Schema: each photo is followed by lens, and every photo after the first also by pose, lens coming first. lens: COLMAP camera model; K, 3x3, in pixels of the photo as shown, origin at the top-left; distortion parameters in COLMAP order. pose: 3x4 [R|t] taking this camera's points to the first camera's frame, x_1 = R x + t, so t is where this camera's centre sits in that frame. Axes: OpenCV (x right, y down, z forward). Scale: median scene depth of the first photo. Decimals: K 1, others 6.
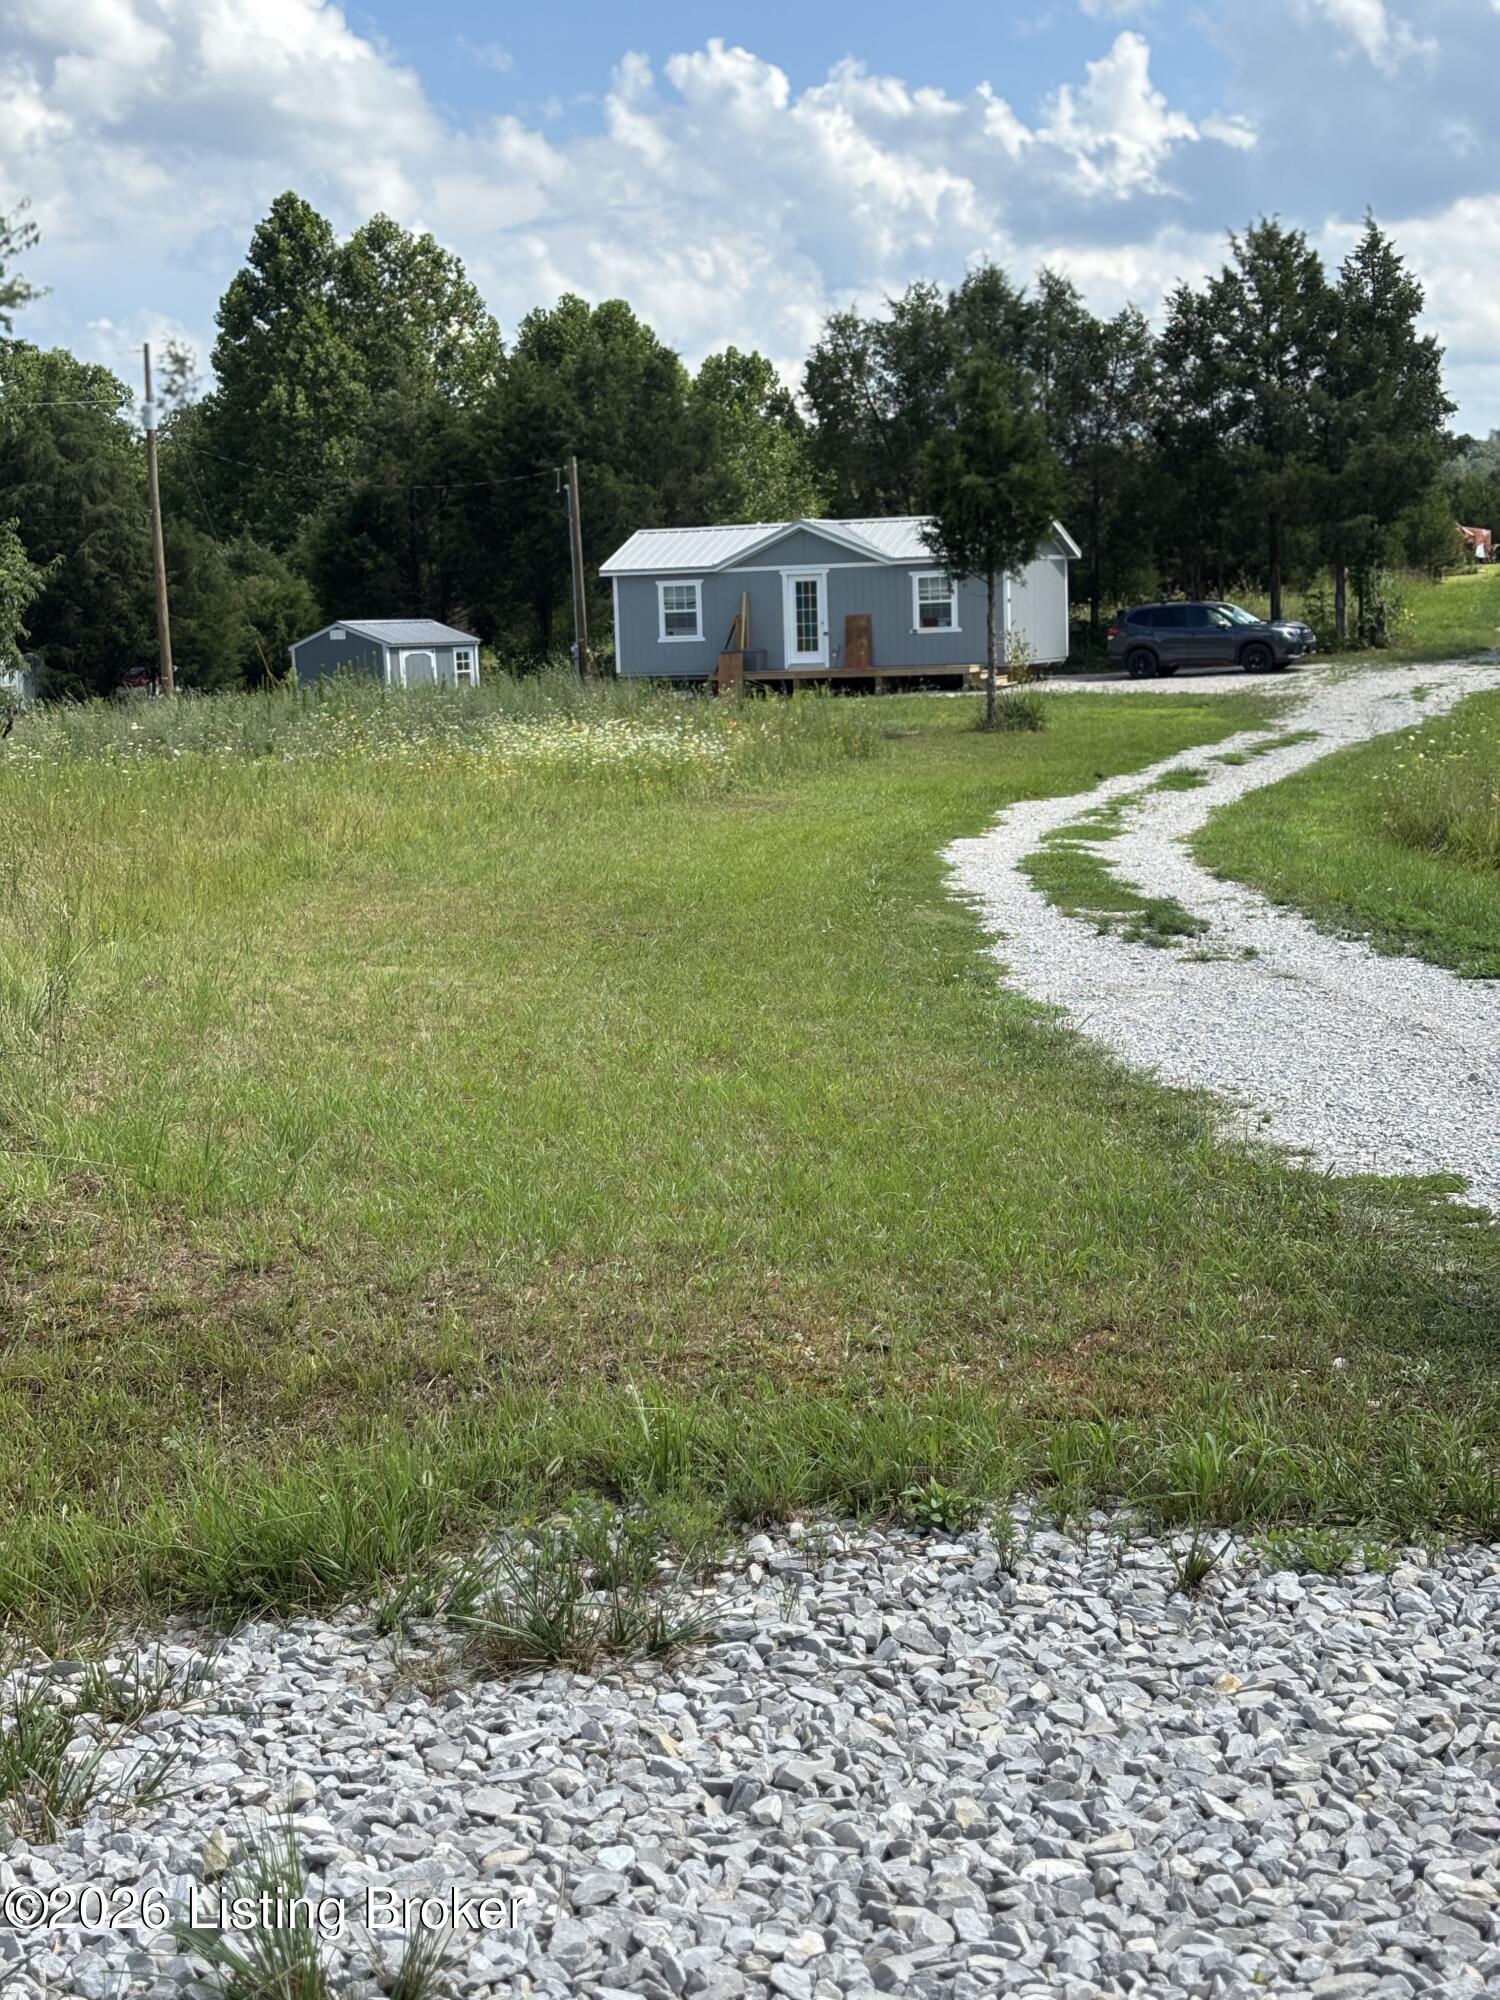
lens RADIAL K [[3011.0, 0, 747.3], [0, 3011.0, 1007.1], [0, 0, 1]] dist [0.235670, -1.097356]
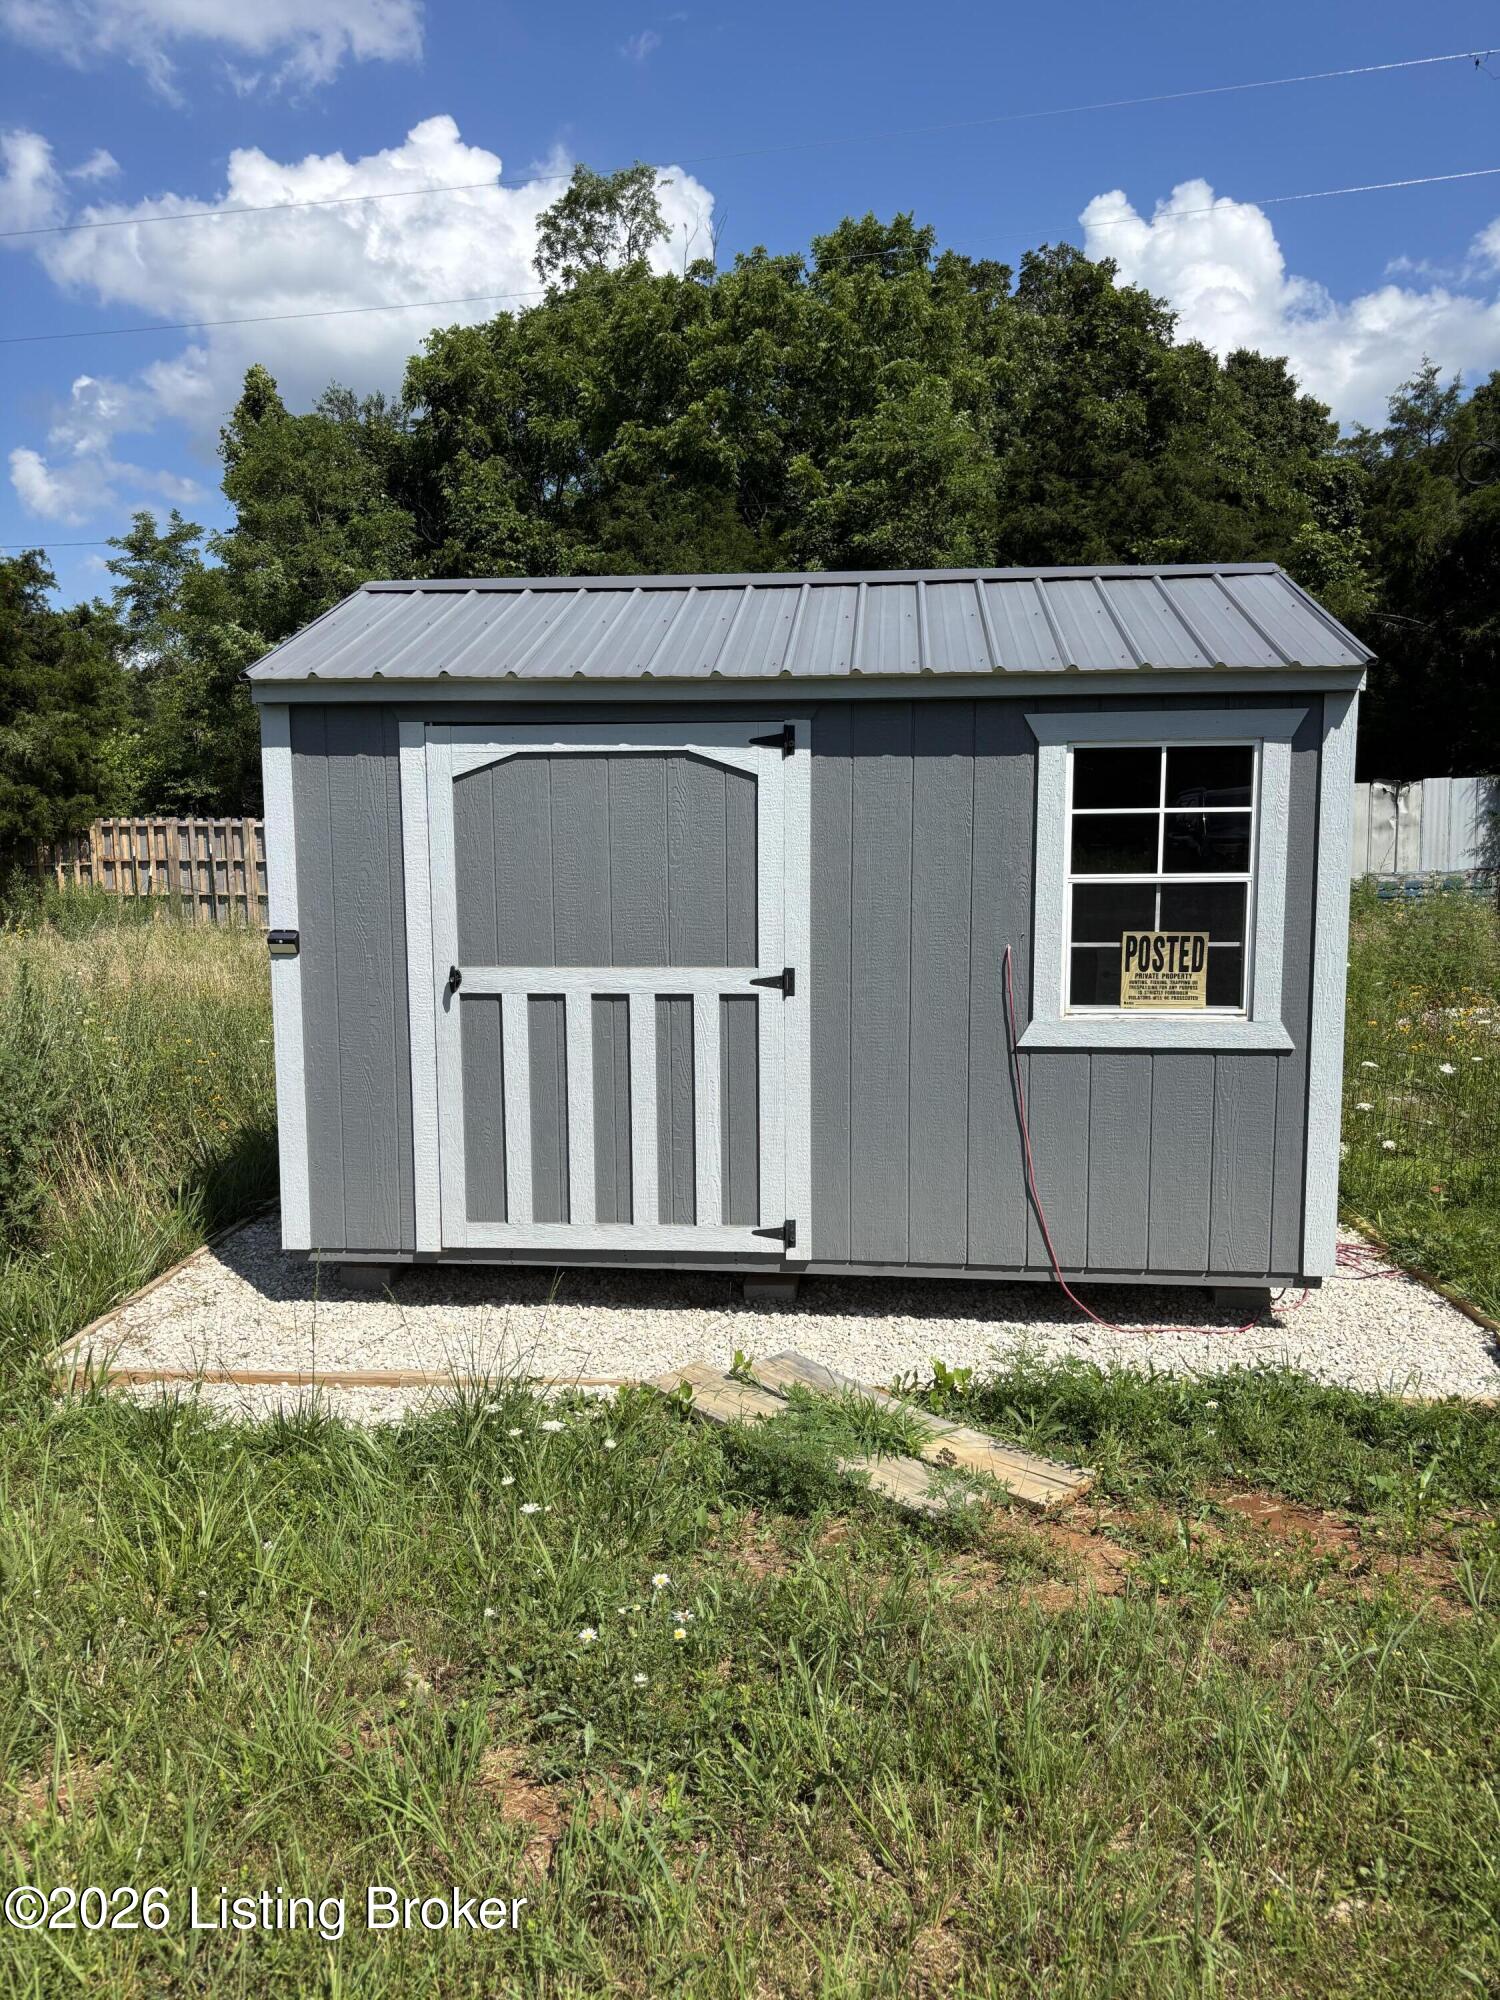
lens RADIAL K [[1507.9, 0, 748.8], [0, 1507.9, 1033.5], [0, 0, 1]] dist [0.052320, -0.071403]
pose [[0.379080, 0.170707, -0.909482, -0.035153], [-0.124407, 0.983316, 0.132711, -0.108372], [0.916963, 0.062838, 0.393992, 0.931882]]
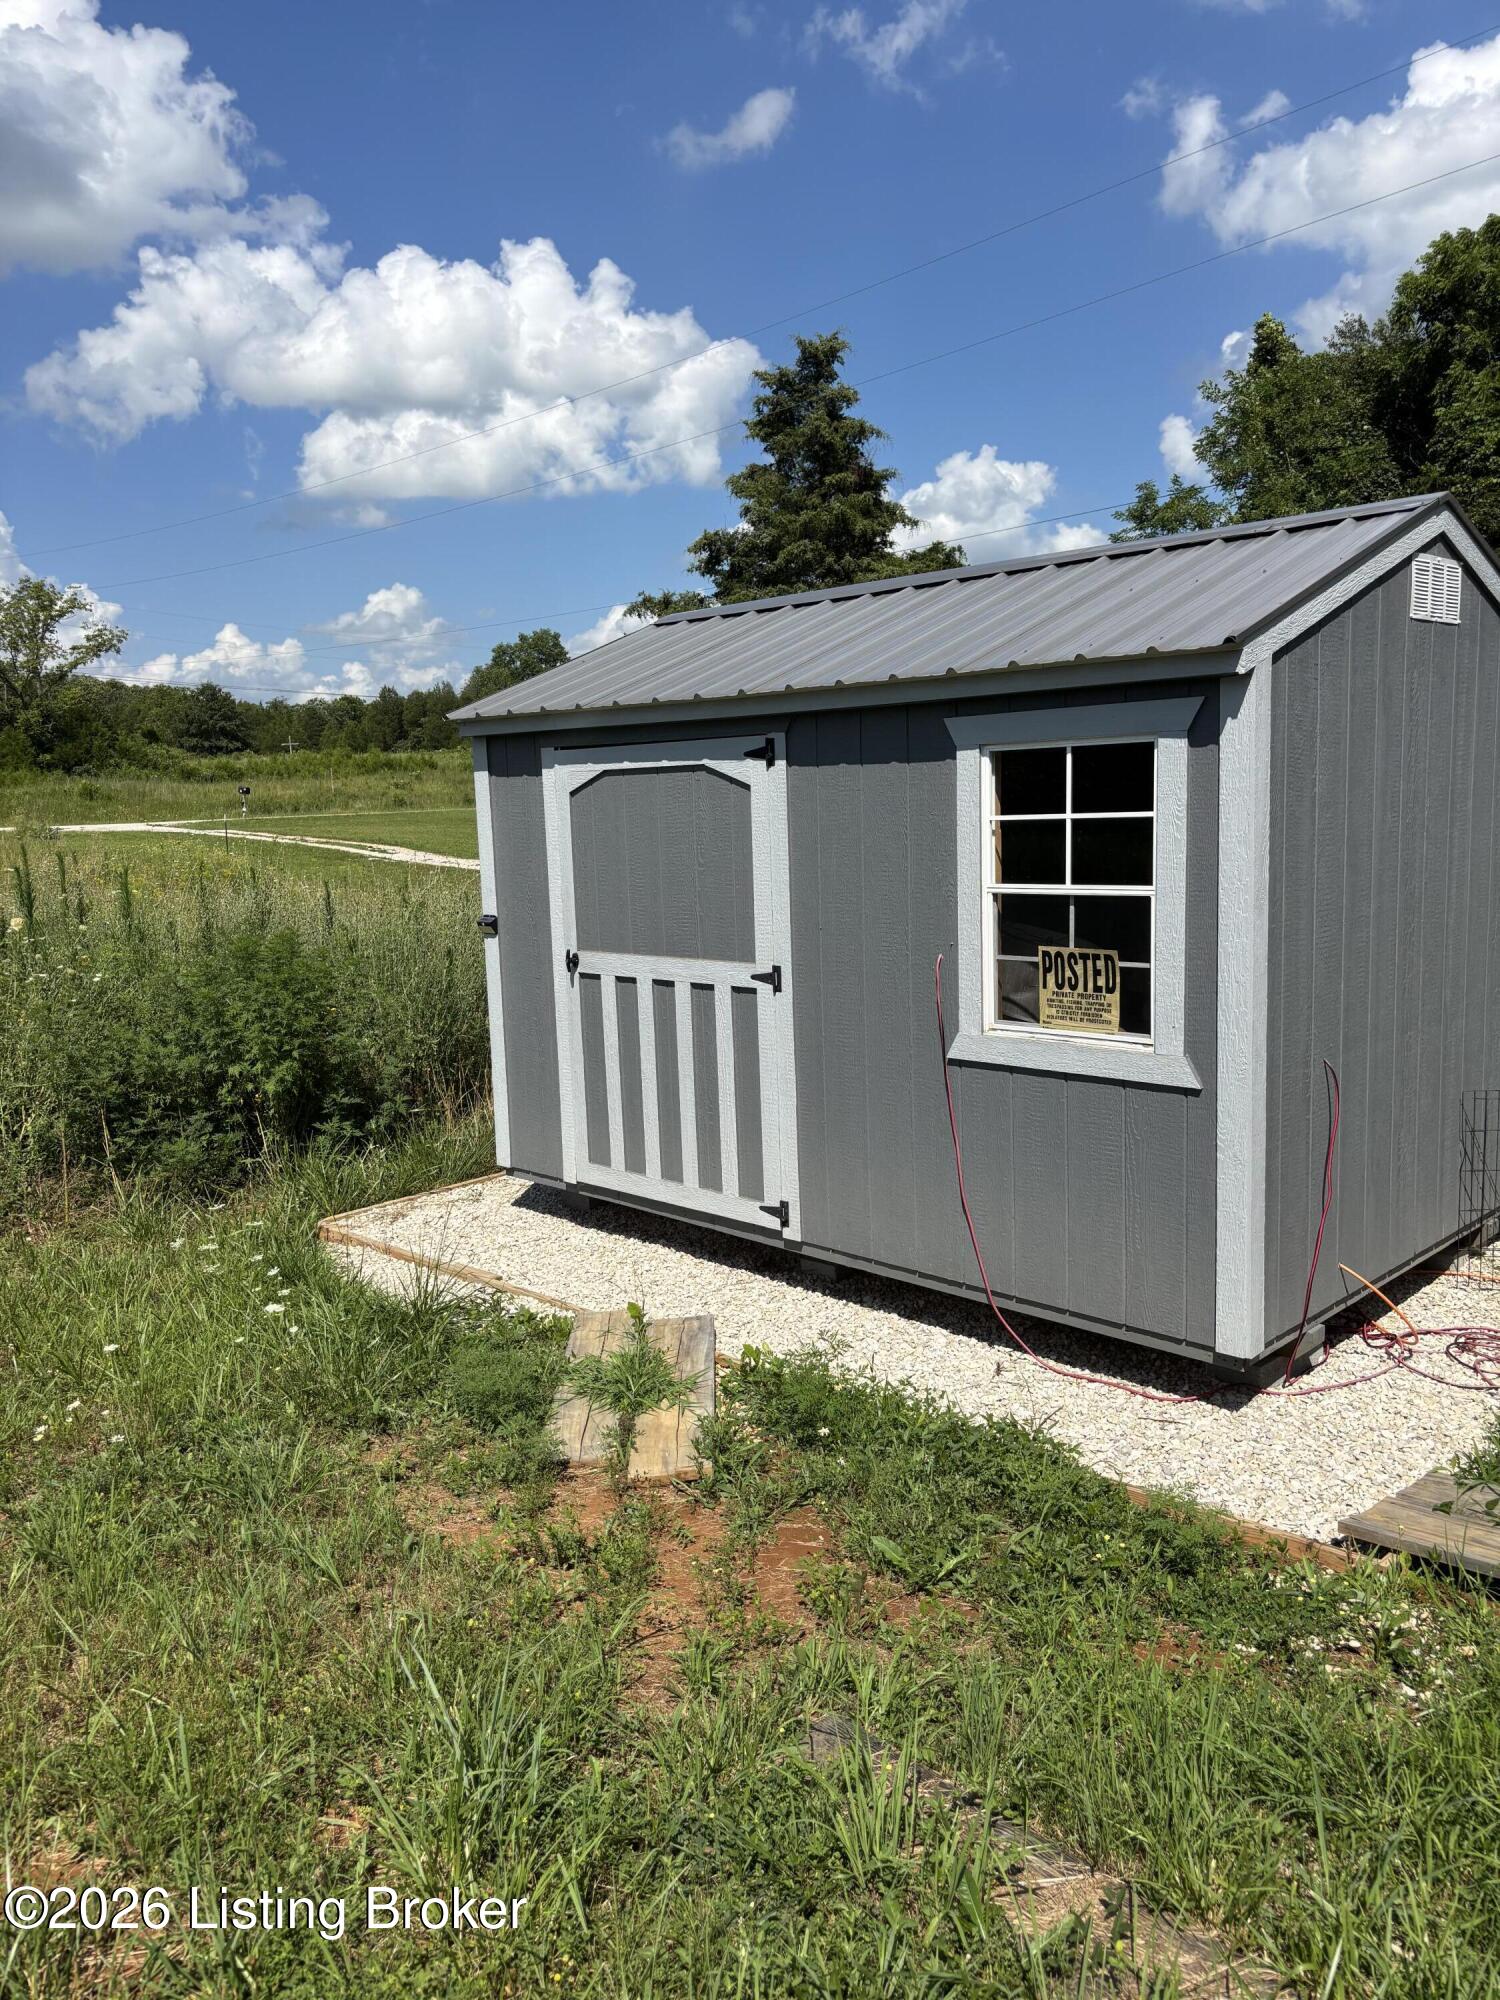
lens RADIAL K [[1507.9, 0, 748.8], [0, 1507.9, 1033.5], [0, 0, 1]] dist [0.052320, -0.071403]
pose [[-0.290147, 0.204708, -0.934831, -0.027192], [-0.070687, 0.969601, 0.234261, -0.117051], [0.954368, 0.134050, -0.266856, 0.983699]]
